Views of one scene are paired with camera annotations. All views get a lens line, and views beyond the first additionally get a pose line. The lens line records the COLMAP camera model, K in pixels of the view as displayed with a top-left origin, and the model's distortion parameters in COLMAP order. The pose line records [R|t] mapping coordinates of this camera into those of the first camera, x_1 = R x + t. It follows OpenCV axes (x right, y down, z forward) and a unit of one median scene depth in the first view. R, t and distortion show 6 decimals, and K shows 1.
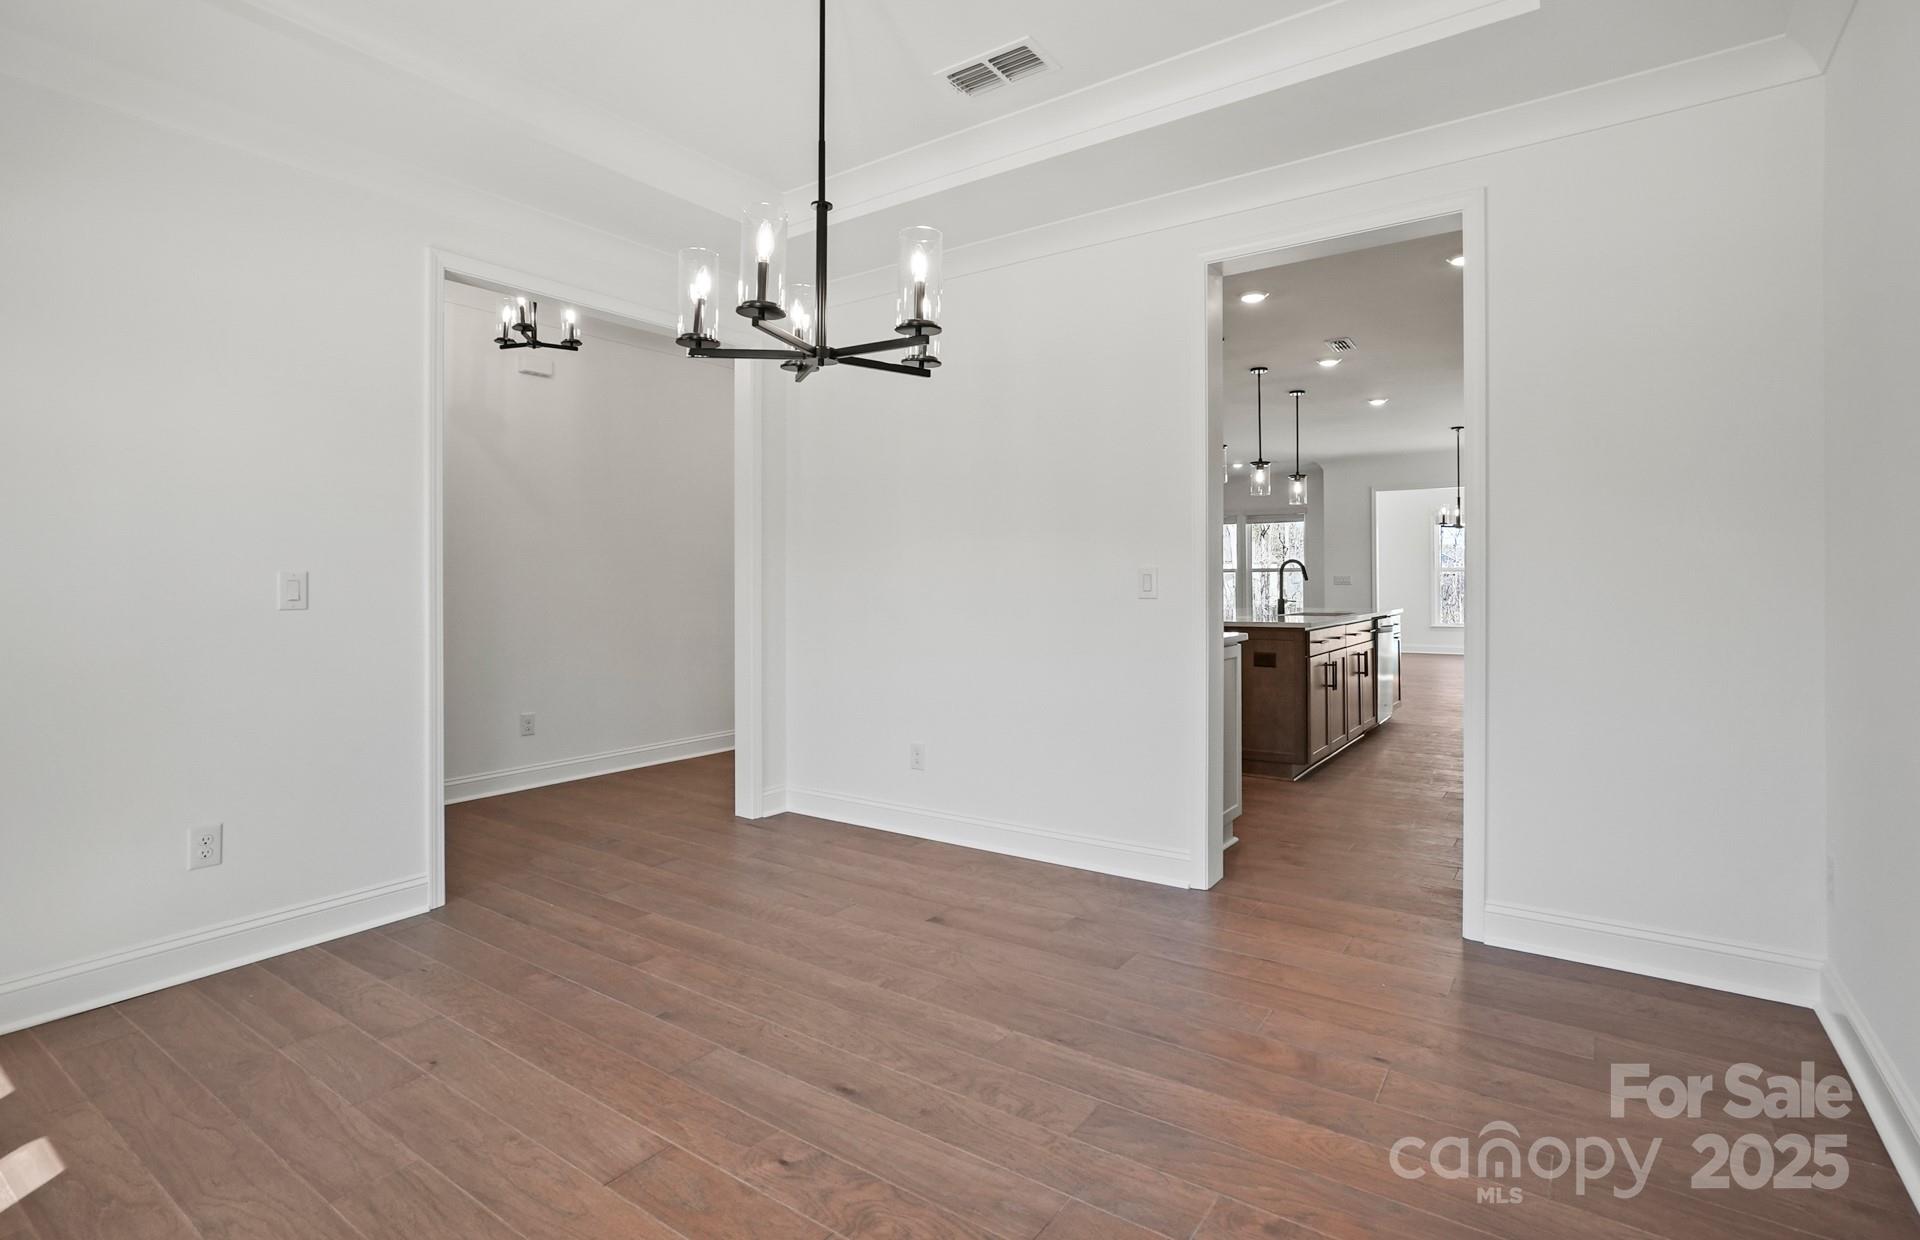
lens RADIAL K [[901.0, 0, 948.2], [0, 901.0, 592.0], [0, 0, 1]] dist [-0.055355, 0.028772]
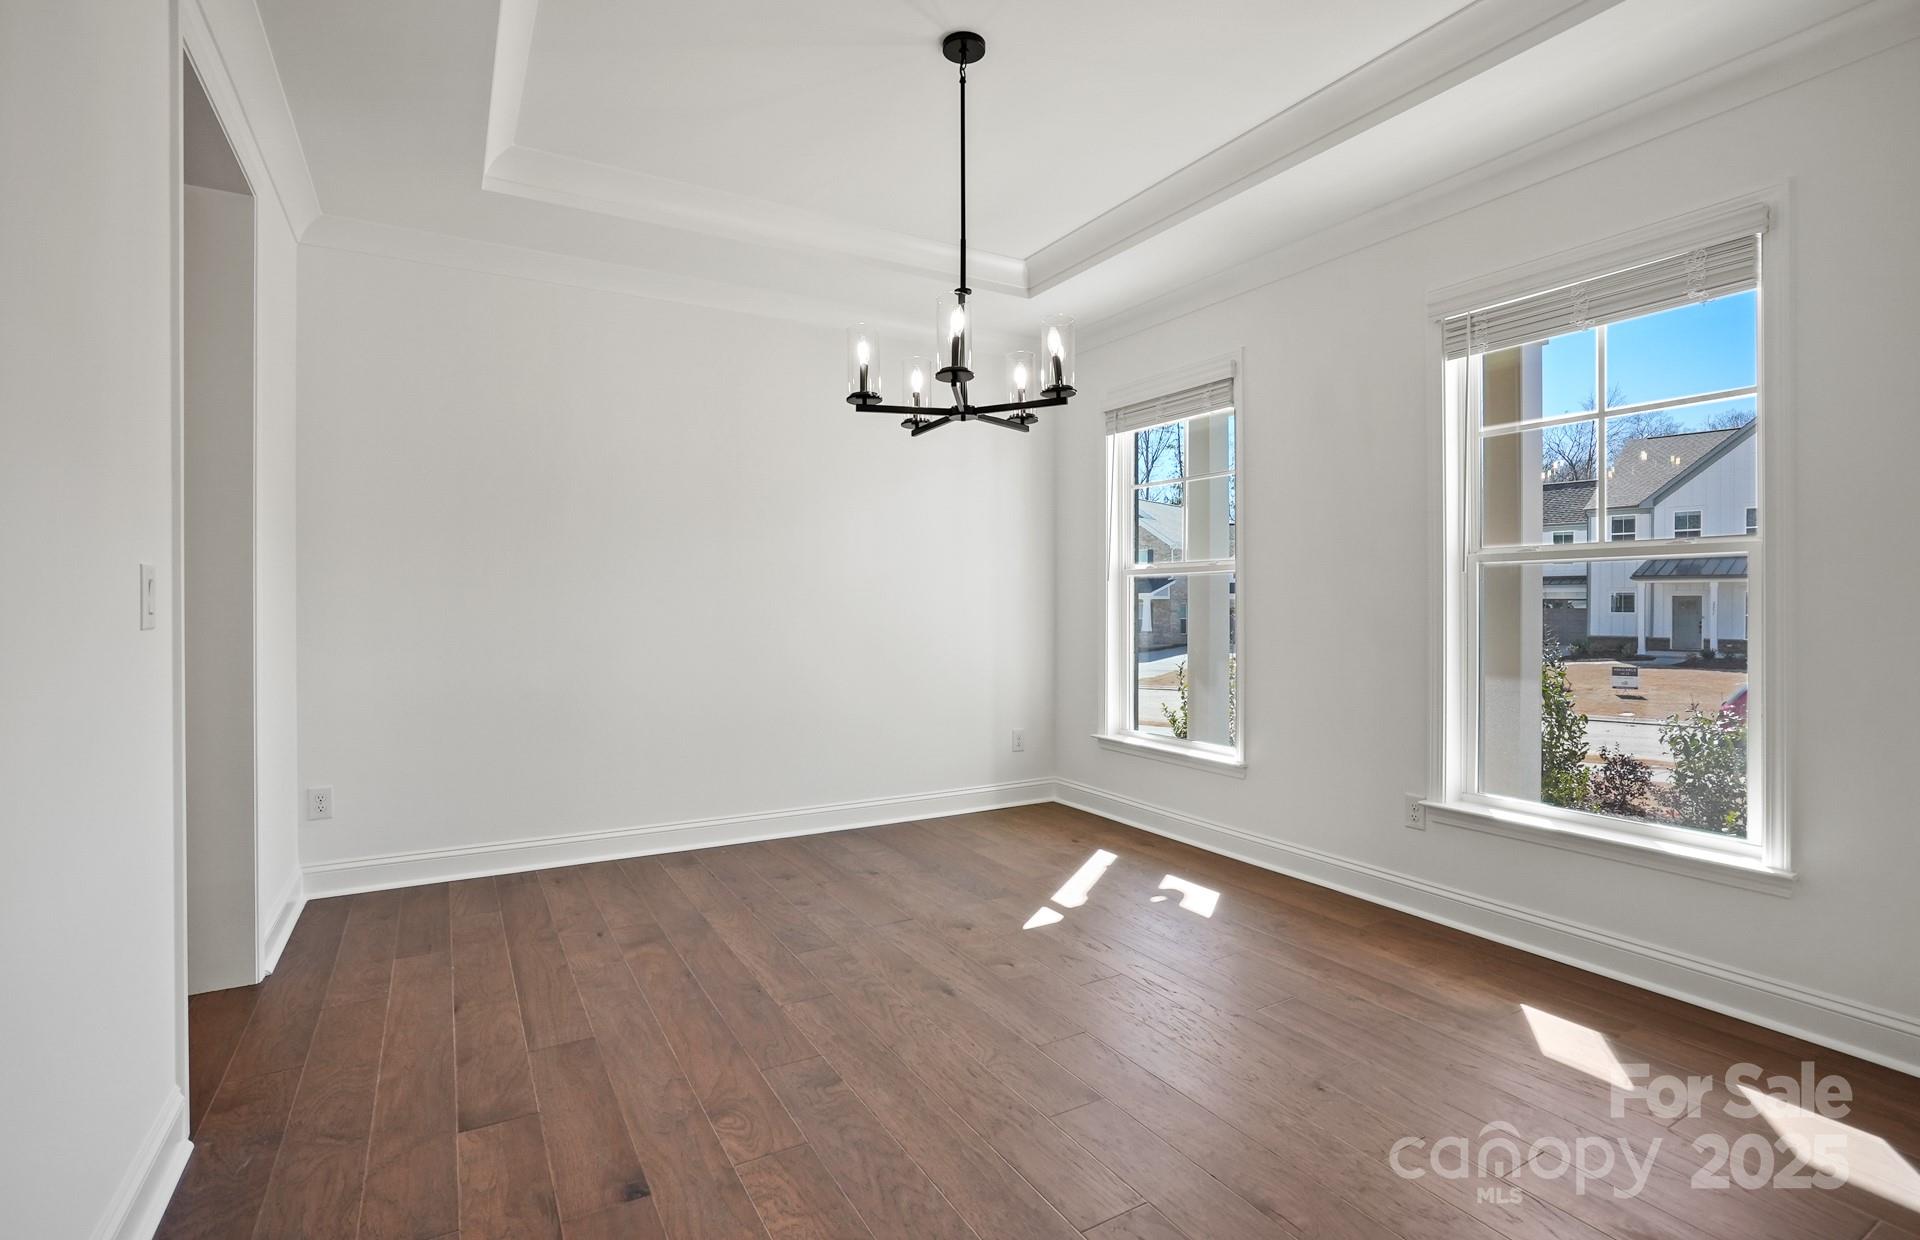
lens RADIAL K [[901.0, 0, 948.2], [0, 901.0, 592.0], [0, 0, 1]] dist [-0.055355, 0.028772]
pose [[-0.908543, 0.011037, 0.417646, -0.565310], [0.011427, 0.999933, -0.001567, -0.012876], [-0.417636, 0.003349, -0.908608, 1.865727]]
